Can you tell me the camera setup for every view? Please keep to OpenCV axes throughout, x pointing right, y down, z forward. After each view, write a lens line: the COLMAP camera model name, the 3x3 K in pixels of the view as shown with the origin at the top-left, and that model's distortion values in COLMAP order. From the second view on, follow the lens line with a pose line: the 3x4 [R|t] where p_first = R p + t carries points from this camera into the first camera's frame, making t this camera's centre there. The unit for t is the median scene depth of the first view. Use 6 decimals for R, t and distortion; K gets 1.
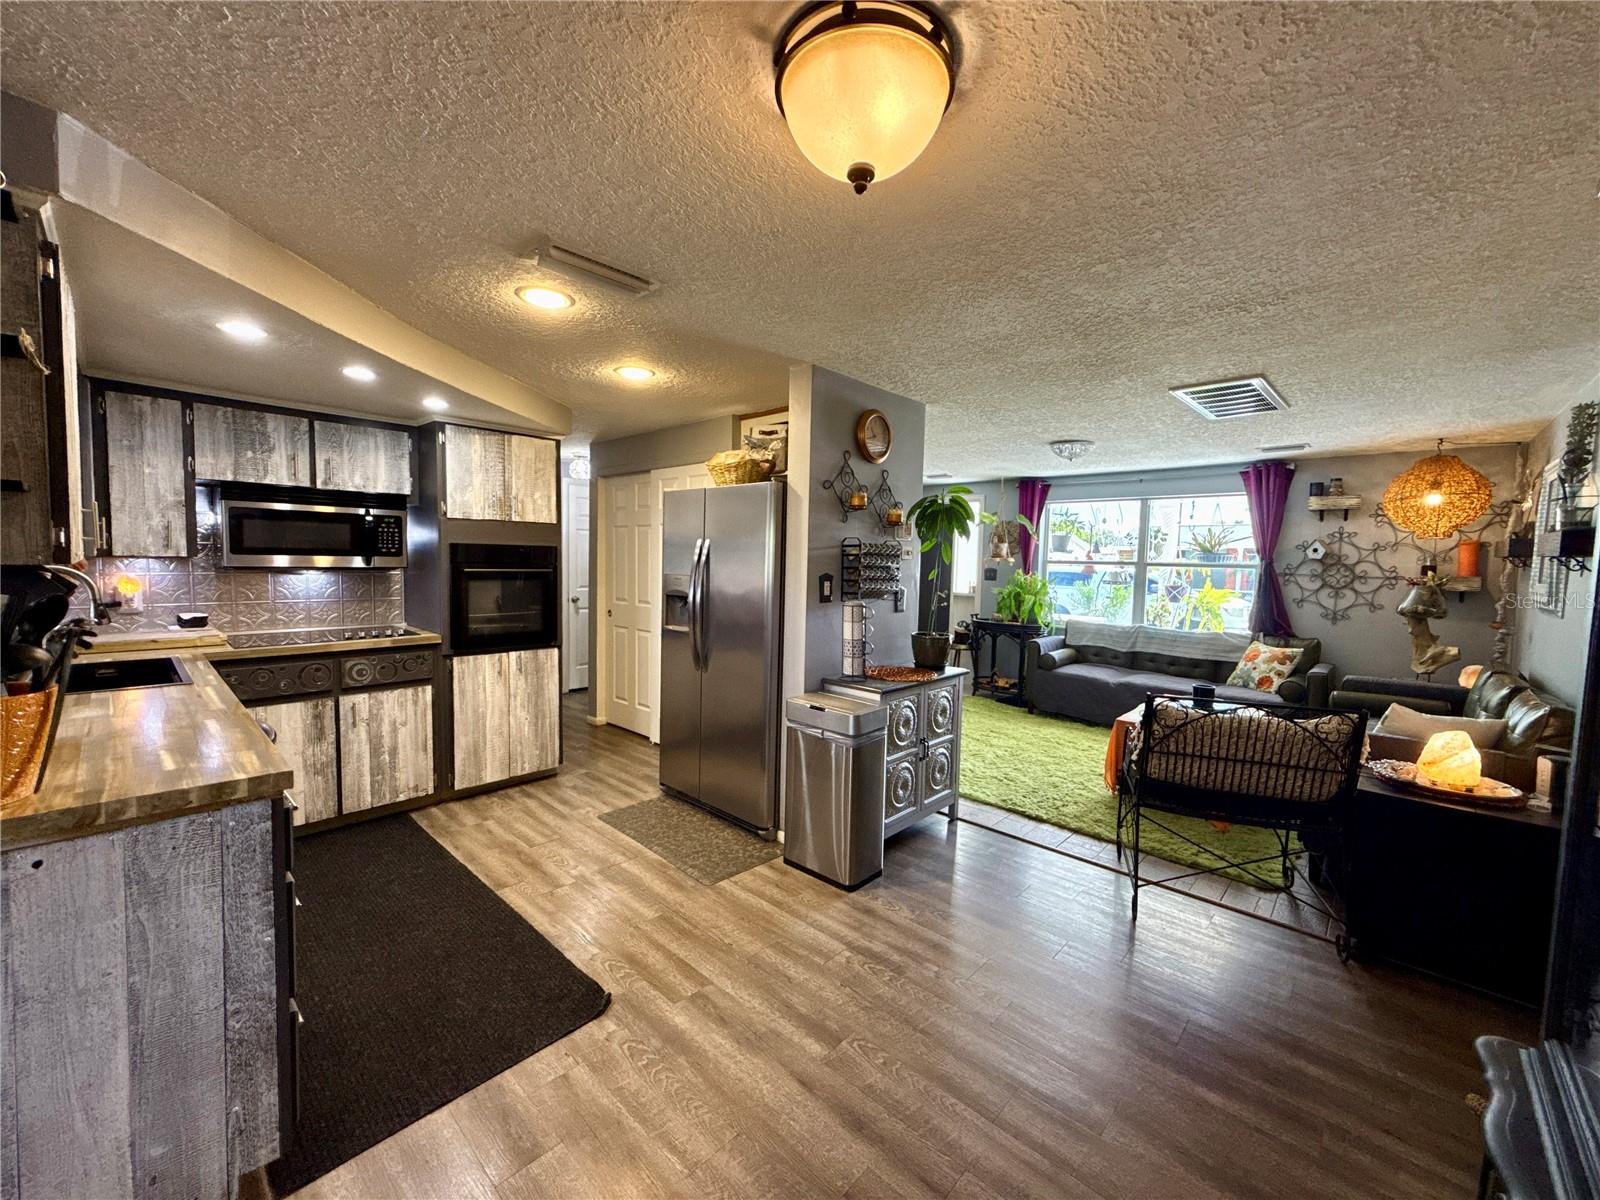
lens RADIAL K [[638.8, 0, 801.3], [0, 638.8, 599.8], [0, 0, 1]] dist [0.006937, -0.000048]
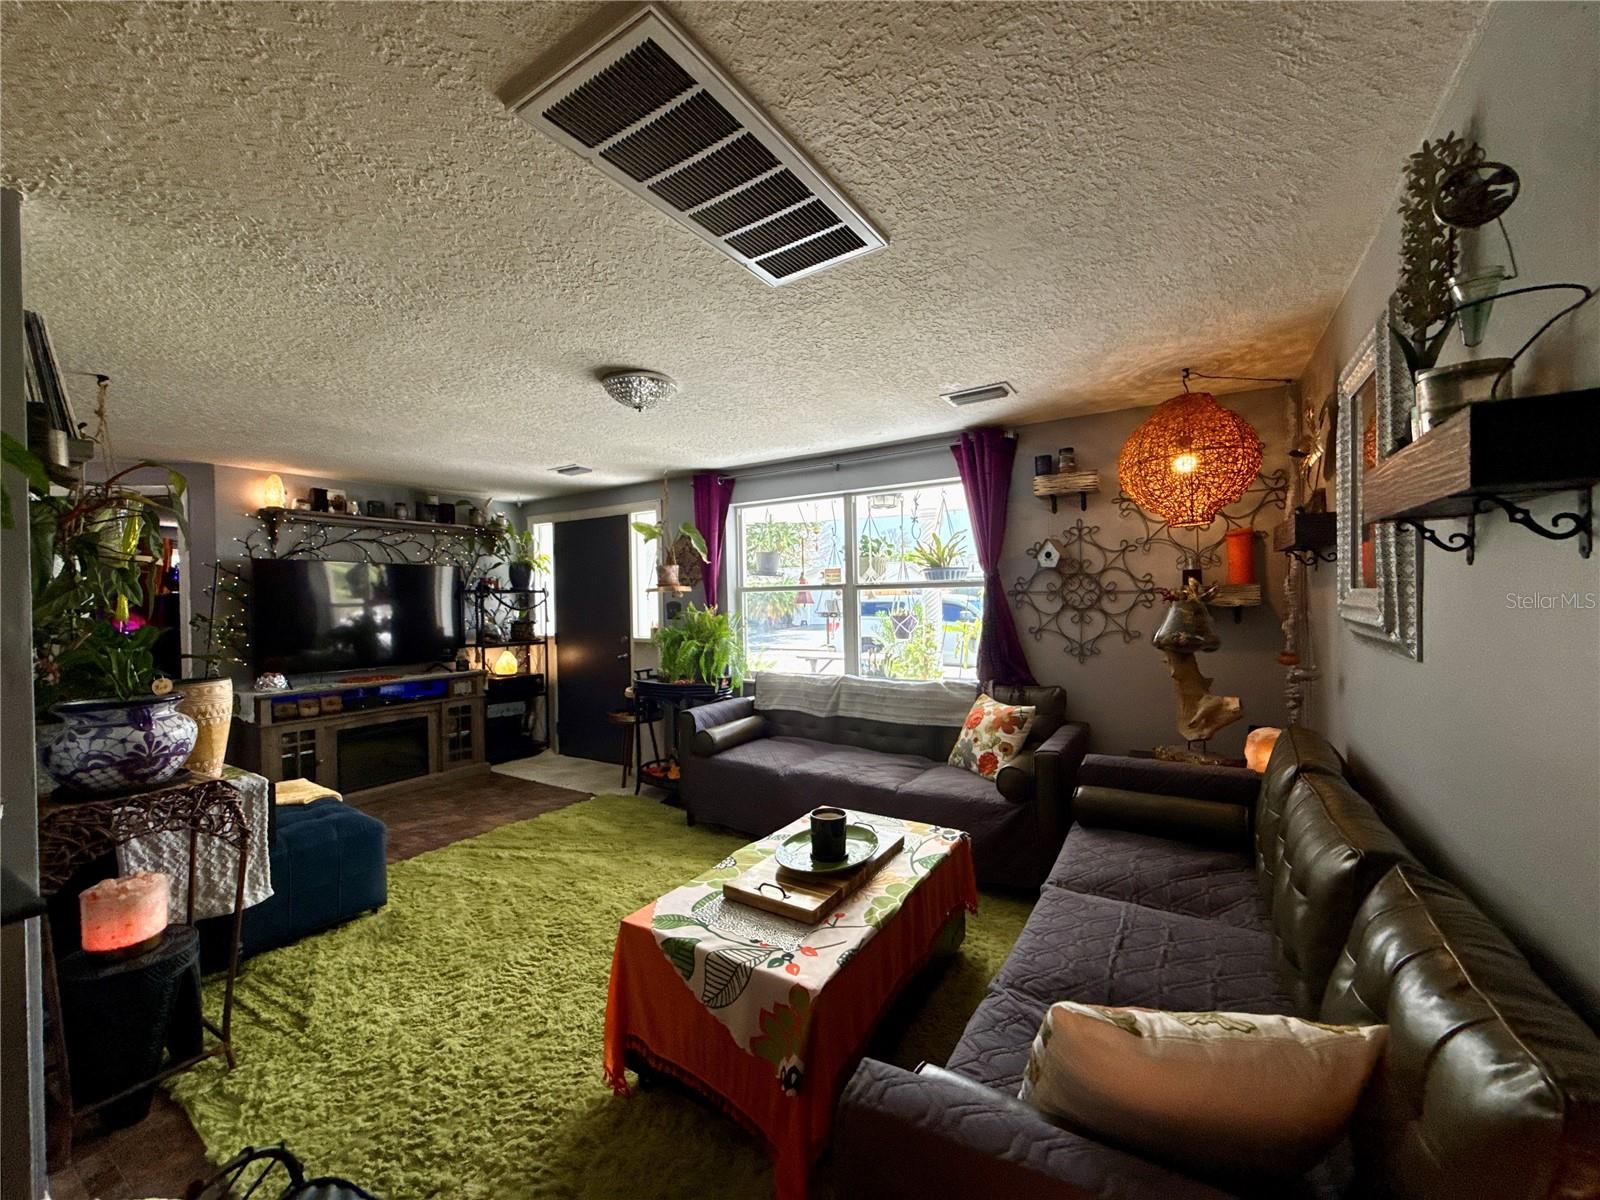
lens RADIAL K [[638.8, 0, 795.9], [0, 638.8, 601.7], [0, 0, 1]] dist [0.006937, -0.000048]
pose [[0.981523, -0.044964, 0.185985, 0.557563], [0.055313, 0.997174, -0.050833, -0.011985], [-0.183174, 0.060181, 0.981237, 0.529510]]
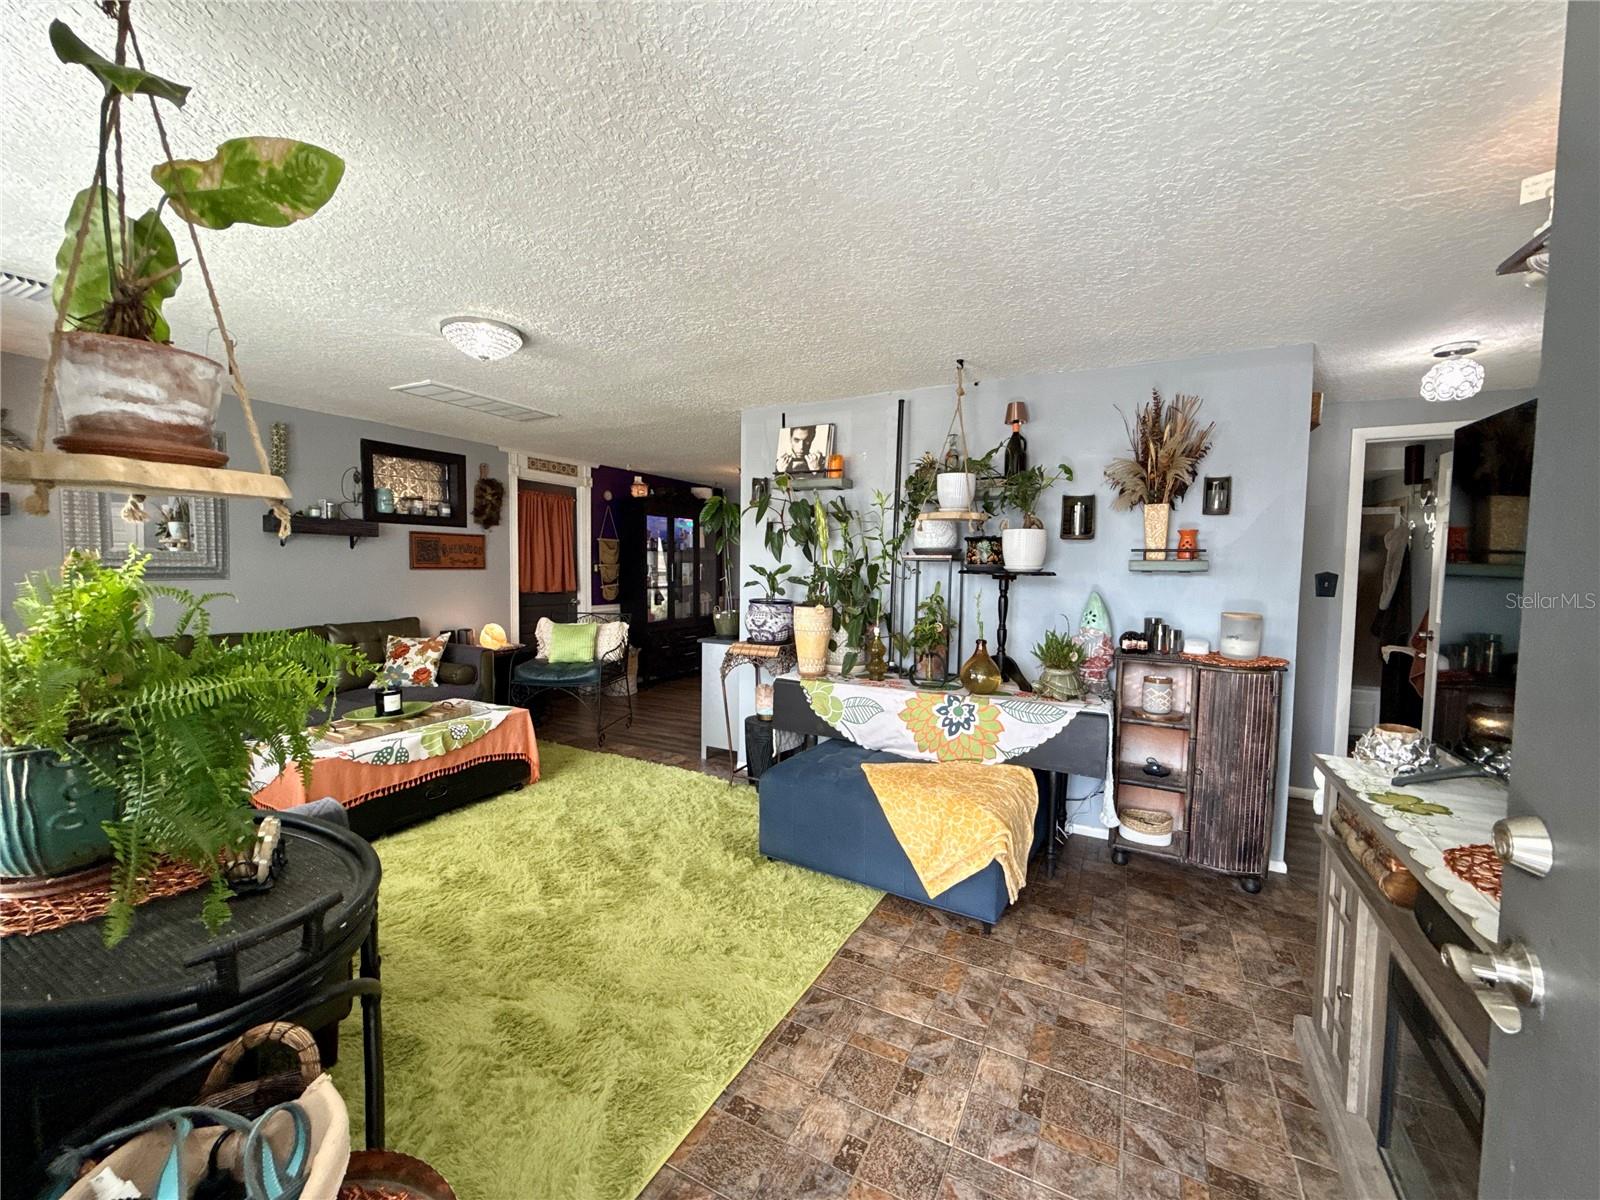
lens RADIAL K [[638.8, 0, 805.3], [0, 638.8, 603.3], [0, 0, 1]] dist [0.006937, -0.000048]
pose [[-0.965283, -0.018571, -0.260546, 0.345664], [-0.050843, 0.991750, 0.117675, -0.117716], [0.256211, 0.126837, -0.958263, 2.228199]]
